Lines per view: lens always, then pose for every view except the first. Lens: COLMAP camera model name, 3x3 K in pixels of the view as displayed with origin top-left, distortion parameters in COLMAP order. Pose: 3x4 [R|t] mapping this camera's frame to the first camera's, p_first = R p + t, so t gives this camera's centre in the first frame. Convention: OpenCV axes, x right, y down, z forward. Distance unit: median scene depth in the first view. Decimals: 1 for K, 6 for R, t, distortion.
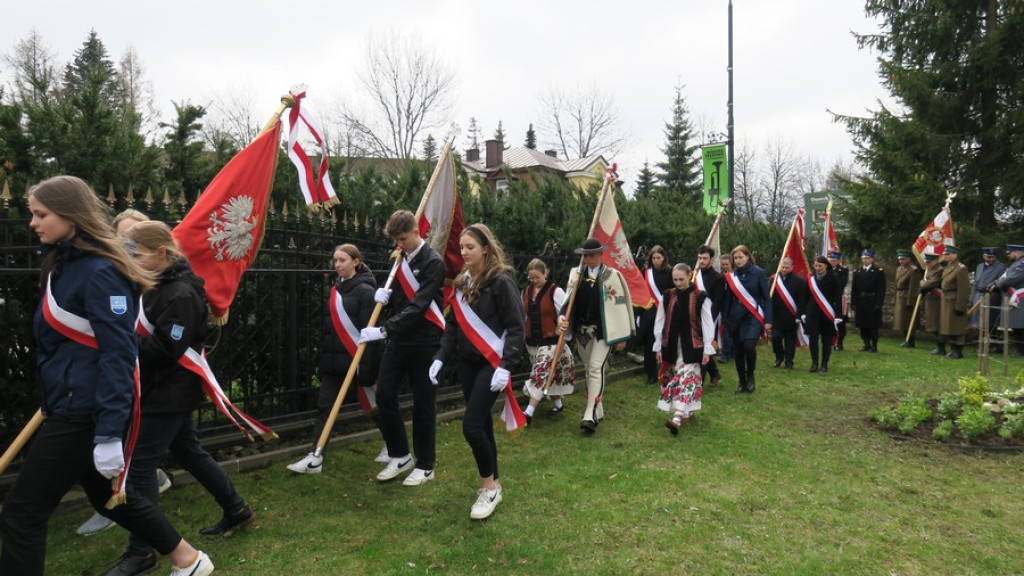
lens RADIAL K [[770.4, 0, 514.0], [0, 770.4, 292.0], [0, 0, 1]] dist [0.001839, 0.013566]
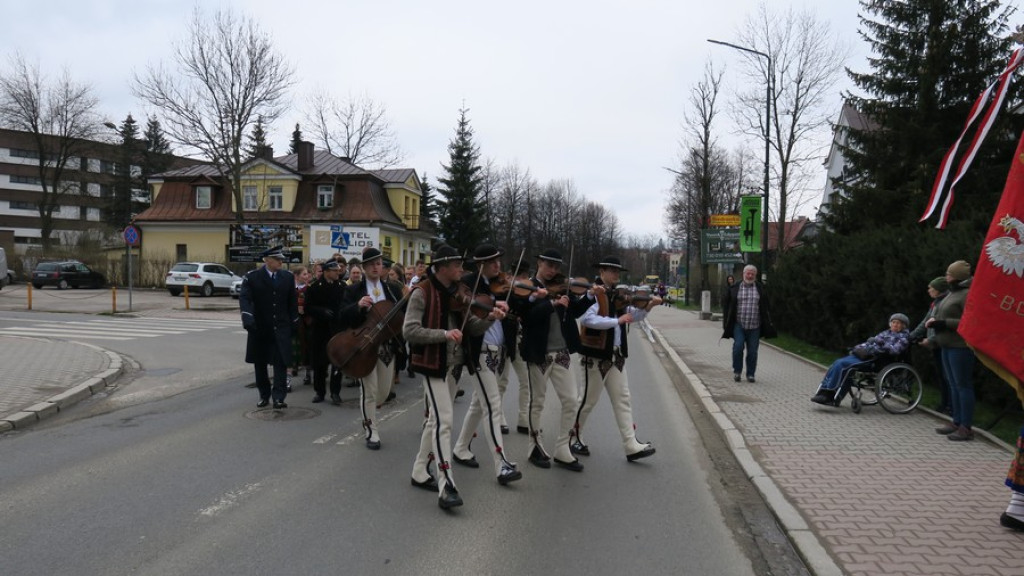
lens RADIAL K [[770.4, 0, 516.6], [0, 770.4, 289.1], [0, 0, 1]] dist [0.001839, 0.013566]
pose [[0.869193, 0.018487, 0.494127, -0.245150], [-0.014822, 0.999826, -0.011335, -0.006584], [-0.494251, 0.002529, 0.869316, 0.034274]]
